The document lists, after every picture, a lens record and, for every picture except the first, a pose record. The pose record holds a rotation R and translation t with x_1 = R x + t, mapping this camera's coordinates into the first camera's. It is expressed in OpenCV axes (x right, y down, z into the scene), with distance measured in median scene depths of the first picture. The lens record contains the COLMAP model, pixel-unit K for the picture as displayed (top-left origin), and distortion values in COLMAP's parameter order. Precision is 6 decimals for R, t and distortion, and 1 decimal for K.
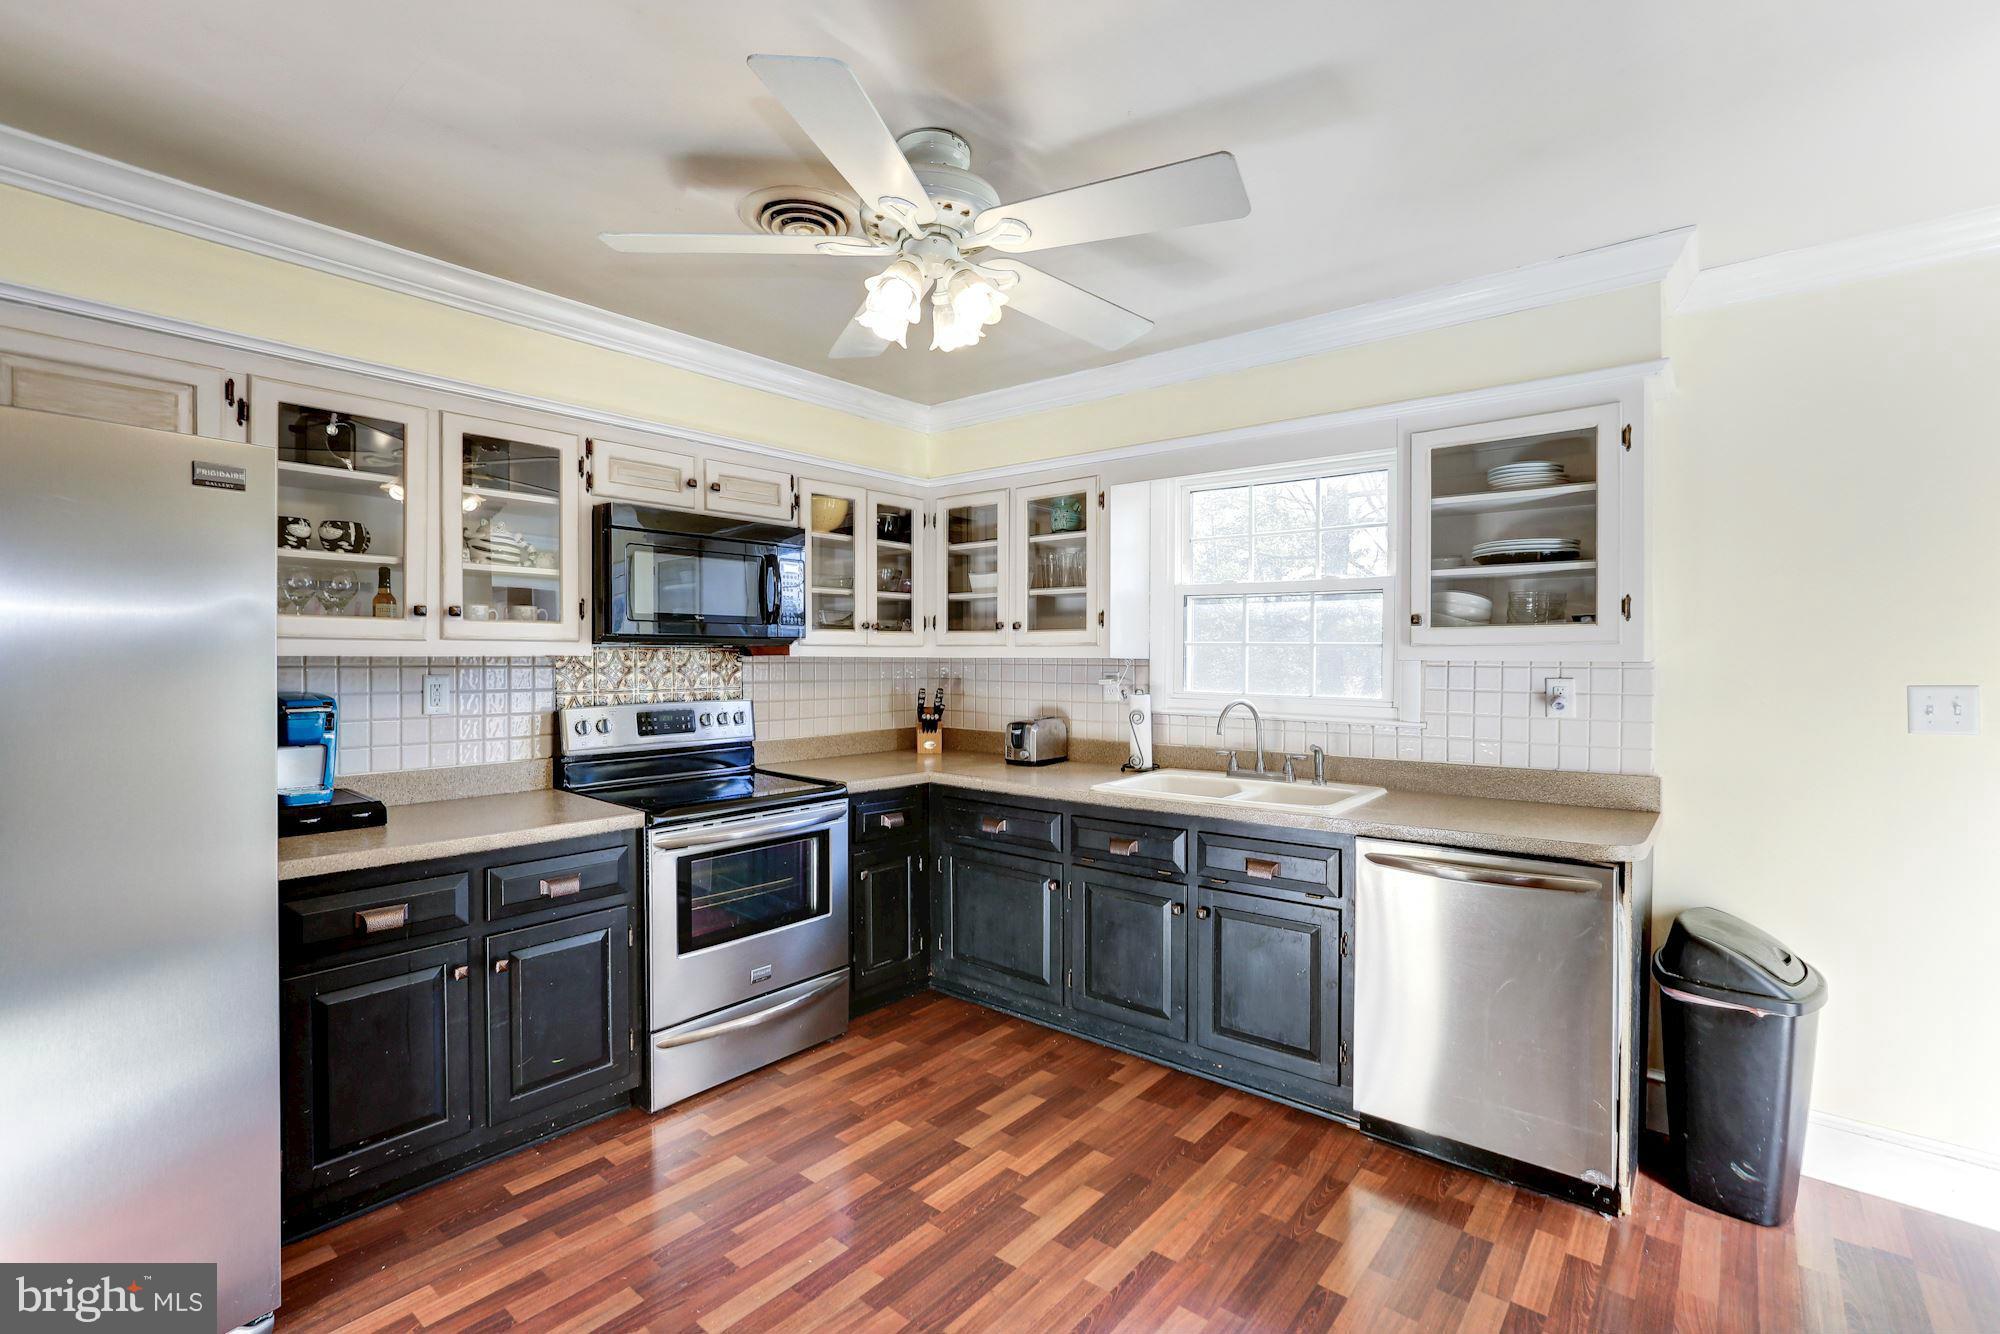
lens RADIAL K [[896.8, 0, 999.6], [0, 896.8, 659.5], [0, 0, 1]] dist [-0.012086, 0.000297]
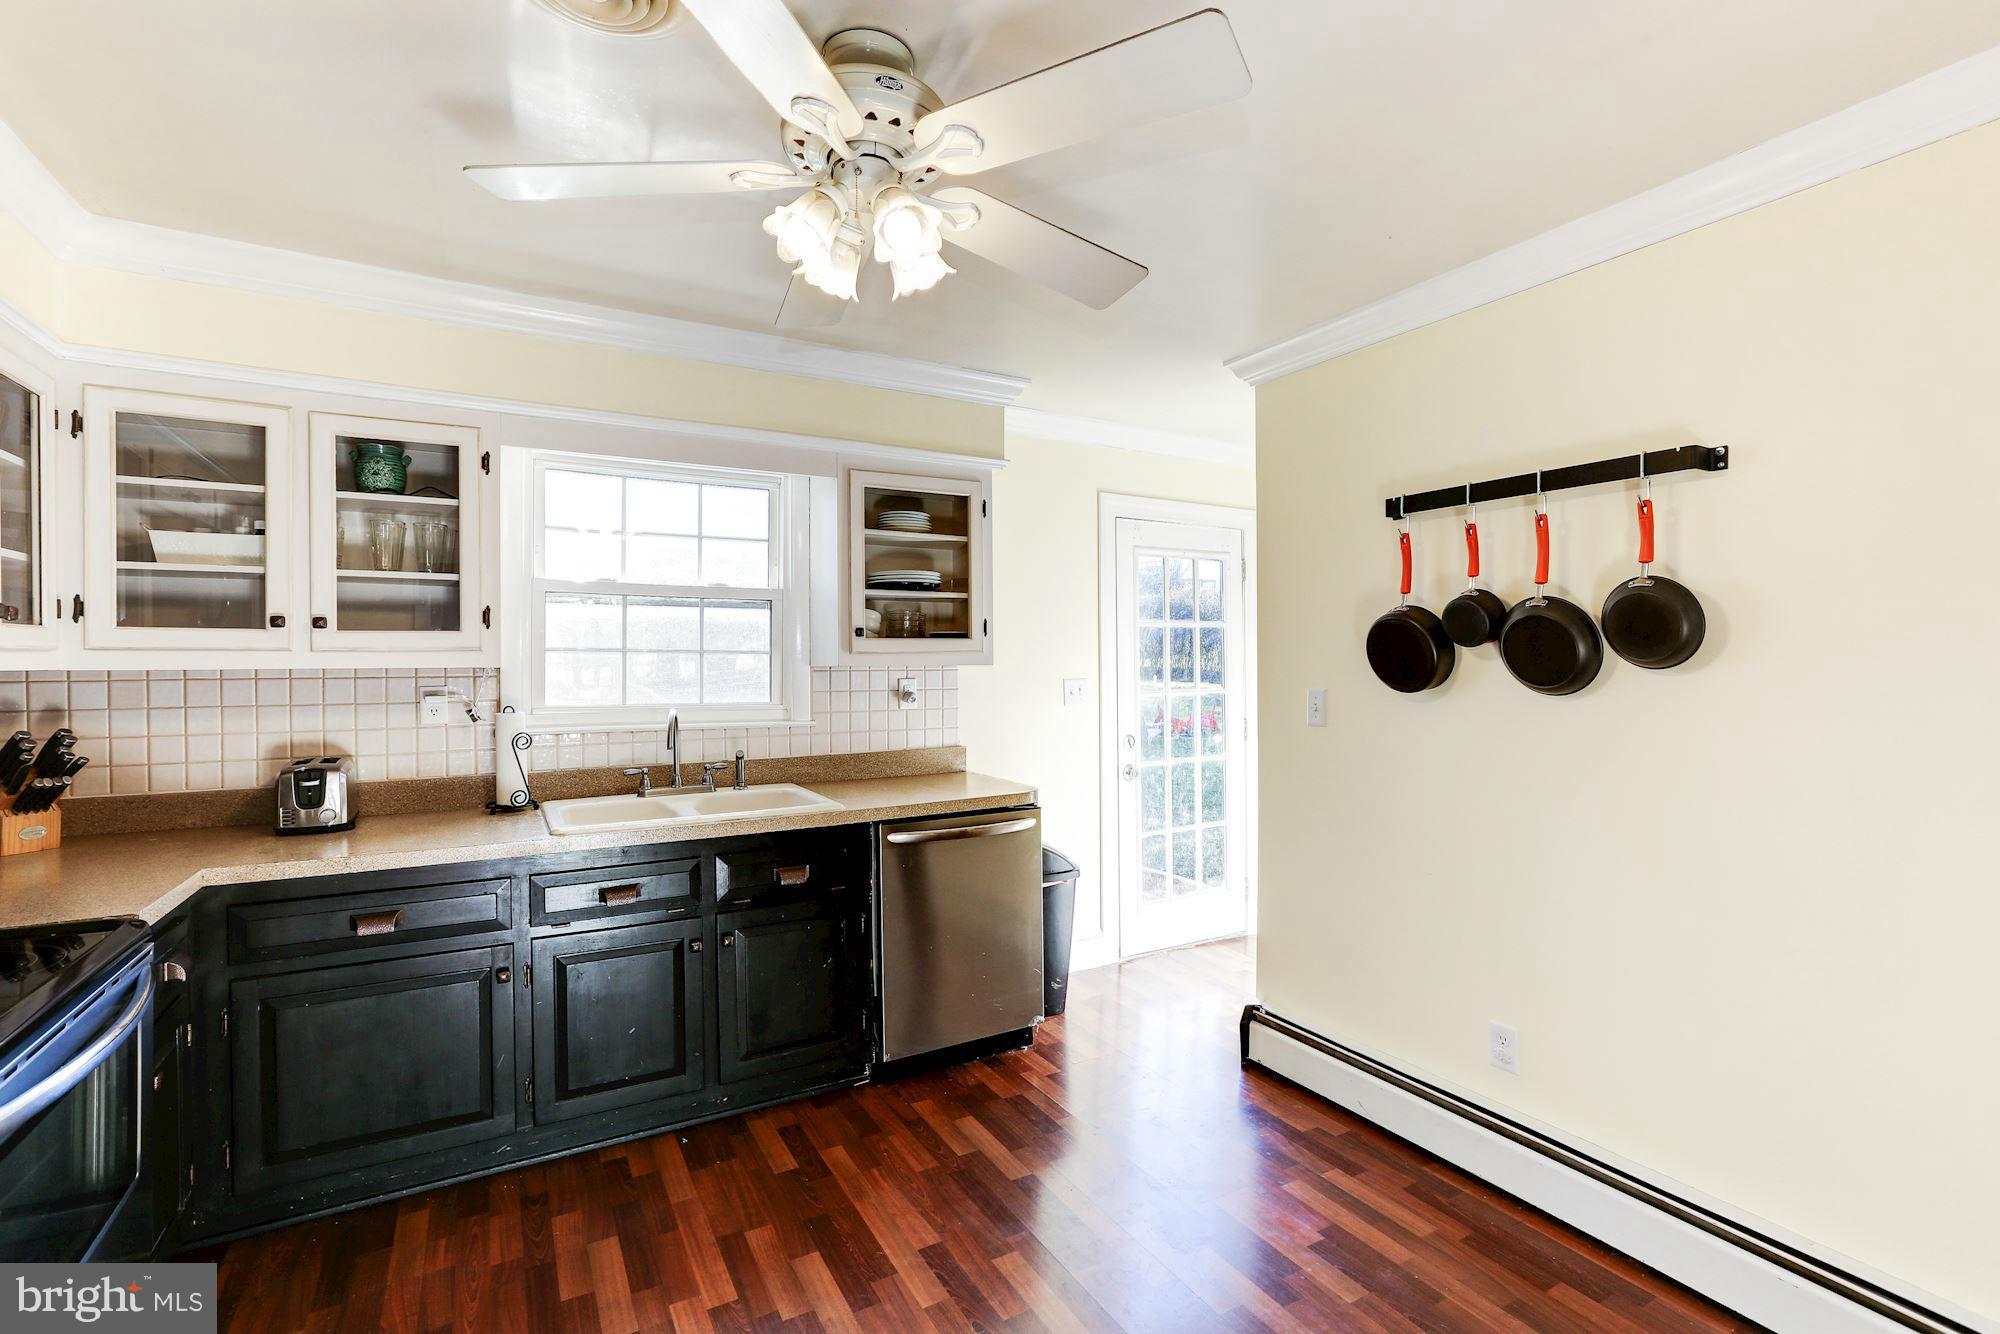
lens RADIAL K [[896.8, 0, 999.6], [0, 896.8, 659.5], [0, 0, 1]] dist [-0.012086, 0.000297]
pose [[0.355321, -0.004845, 0.934732, -0.544497], [0.011811, 0.999930, 0.000693, -0.005904], [-0.934670, 0.010794, 0.355353, 0.401612]]
